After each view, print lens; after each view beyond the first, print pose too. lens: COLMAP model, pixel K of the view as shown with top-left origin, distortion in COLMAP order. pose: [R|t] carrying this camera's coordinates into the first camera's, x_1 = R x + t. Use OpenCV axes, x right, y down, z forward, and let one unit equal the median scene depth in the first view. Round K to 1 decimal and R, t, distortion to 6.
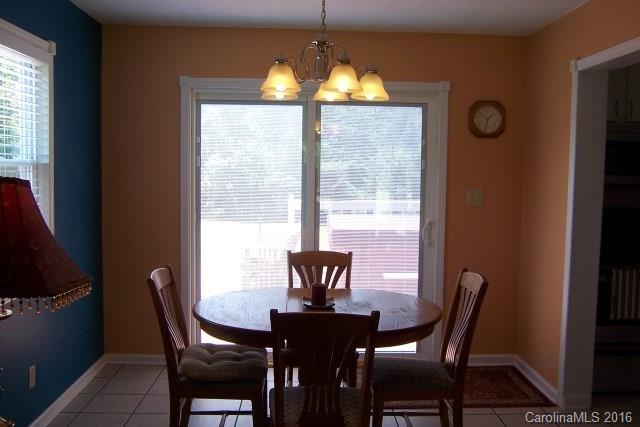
lens RADIAL K [[645.8, 0, 320.0], [0, 645.8, 213.5], [0, 0, 1]] dist [-0.117051, 0.156858]
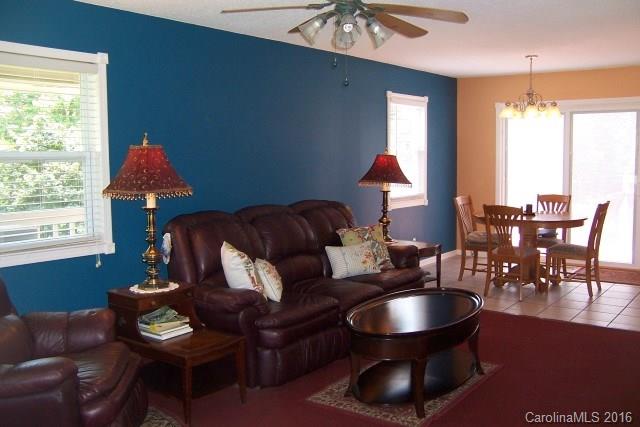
lens RADIAL K [[645.8, 0, 320.0], [0, 645.8, 213.5], [0, 0, 1]] dist [-0.117051, 0.156858]
pose [[0.793824, 0.029665, -0.607423, 0.570364], [-0.016112, 0.999485, 0.027756, 0.069968], [0.607934, -0.012247, 0.793893, -0.873339]]
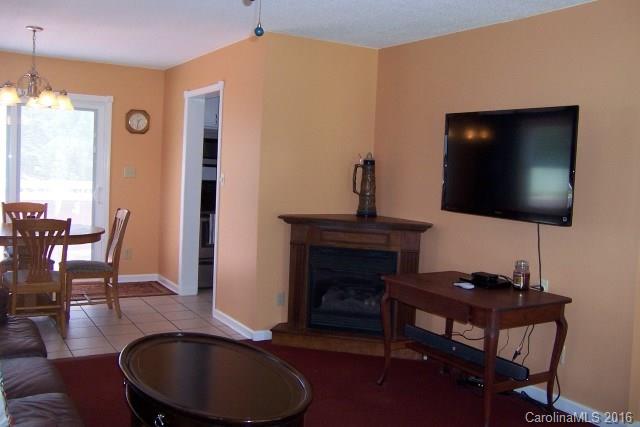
lens RADIAL K [[645.8, 0, 320.0], [0, 645.8, 213.5], [0, 0, 1]] dist [-0.117051, 0.156858]
pose [[0.879946, -0.007188, 0.475019, -0.098138], [0.001831, 0.999929, 0.011740, 0.064528], [-0.475070, -0.009461, 0.879897, -0.646613]]
